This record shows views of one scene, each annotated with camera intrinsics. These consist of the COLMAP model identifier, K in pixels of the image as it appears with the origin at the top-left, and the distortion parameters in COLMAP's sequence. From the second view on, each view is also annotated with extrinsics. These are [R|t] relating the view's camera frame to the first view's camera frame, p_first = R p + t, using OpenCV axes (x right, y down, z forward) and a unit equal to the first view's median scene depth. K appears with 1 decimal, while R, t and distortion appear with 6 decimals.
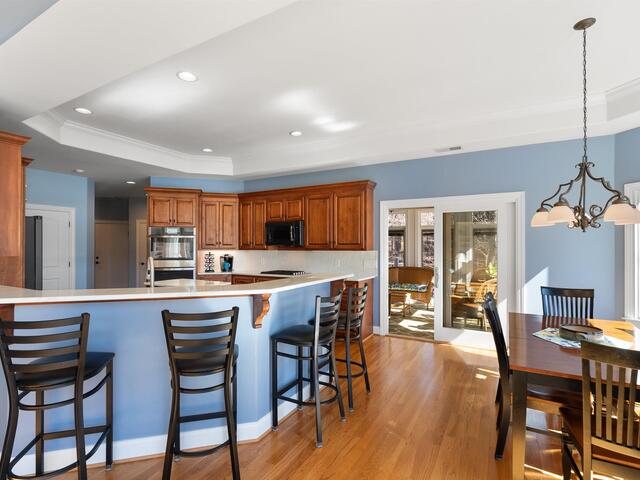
lens RADIAL K [[325.5, 0, 318.8], [0, 325.5, 242.5], [0, 0, 1]] dist [-0.003384, 0.001000]
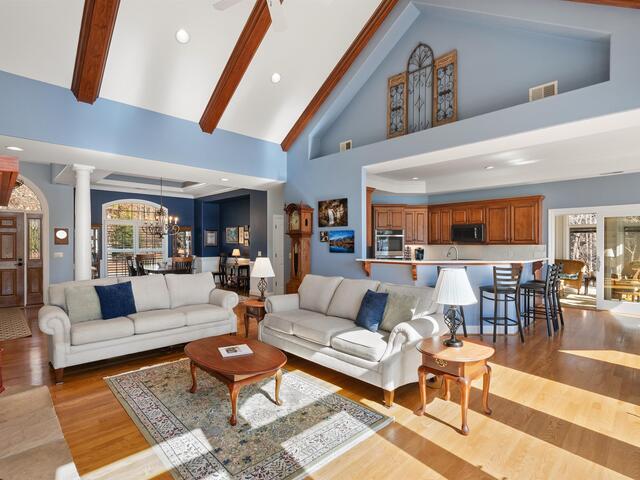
lens RADIAL K [[325.5, 0, 320.0], [0, 325.5, 243.9], [0, 0, 1]] dist [-0.003384, 0.001000]
pose [[0.961334, -0.000634, -0.275383, -0.340681], [0.003960, 0.999926, 0.011521, 0.000932], [0.275355, -0.012166, 0.961266, -0.563721]]
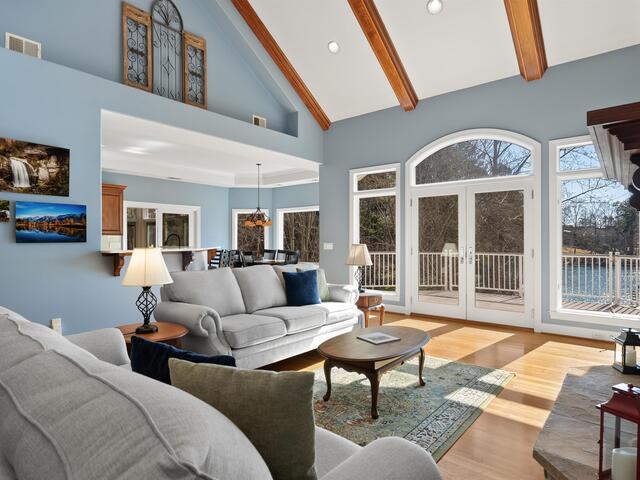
lens RADIAL K [[366.1, 0, 325.0], [0, 366.1, 240.1], [0, 0, 1]] dist [-0.005690, 0.000377]
pose [[0.184854, 0.000308, 0.982766, -1.131394], [-0.006418, 0.999979, 0.000894, 0.033918], [-0.982745, -0.006473, 0.184852, -0.135270]]
